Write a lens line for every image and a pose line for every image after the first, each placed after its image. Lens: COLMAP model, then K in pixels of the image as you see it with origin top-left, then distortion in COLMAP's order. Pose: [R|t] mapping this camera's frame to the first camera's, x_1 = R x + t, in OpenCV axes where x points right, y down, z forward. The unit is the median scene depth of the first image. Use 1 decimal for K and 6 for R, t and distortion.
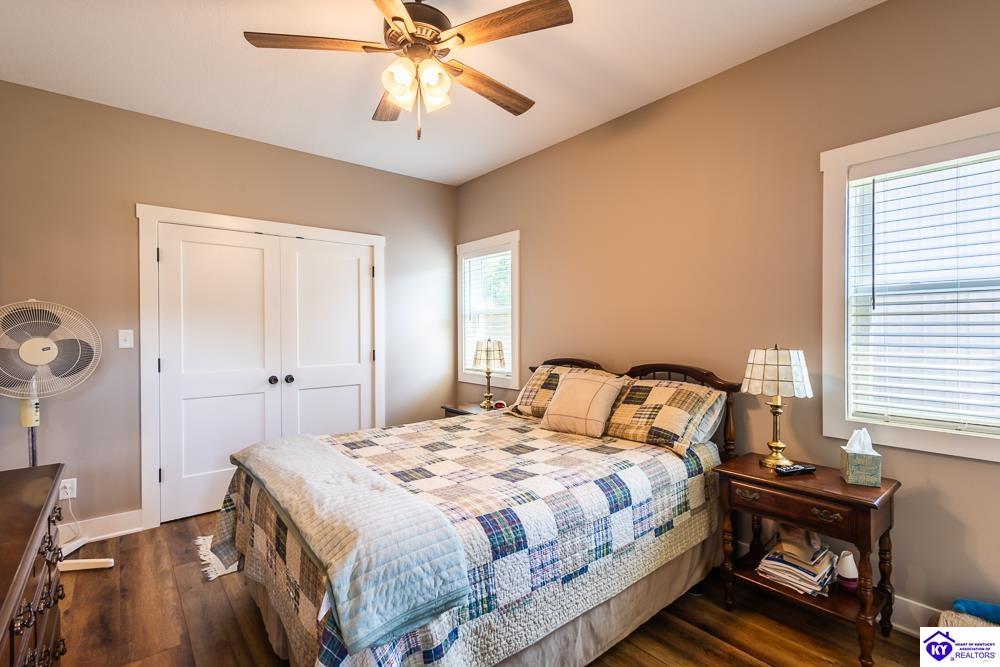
lens RADIAL K [[451.3, 0, 504.5], [0, 451.3, 330.4], [0, 0, 1]] dist [-0.000036, 0.000107]
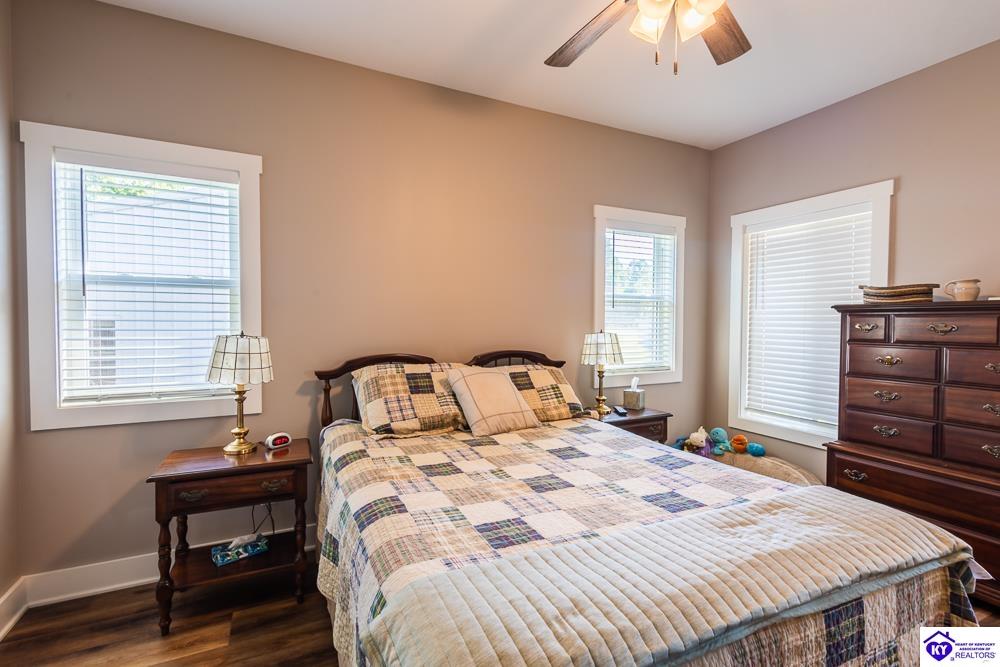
lens RADIAL K [[454.0, 0, 500.0], [0, 454.0, 333.5], [0, 0, 1]] dist [0.002420, 0.000143]
pose [[0.248672, -0.024890, 0.968268, -0.776719], [-0.005247, 0.999620, 0.027043, 0.003558], [-0.968574, -0.011805, 0.248447, 0.819268]]
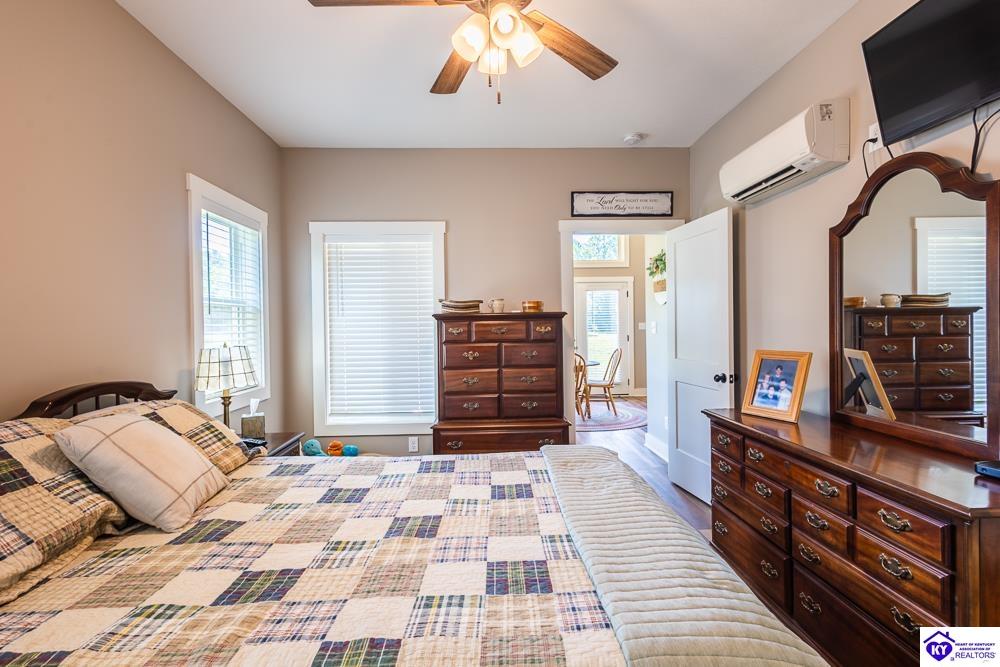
lens RADIAL K [[472.0, 0, 500.0], [0, 472.0, 333.5], [0, 0, 1]] dist [0.003371, -0.000067]
pose [[-0.783958, 0.001684, 0.620812, -0.560268], [0.013991, 0.999790, 0.014957, 0.000447], [-0.620657, 0.020412, -0.783817, 1.283299]]
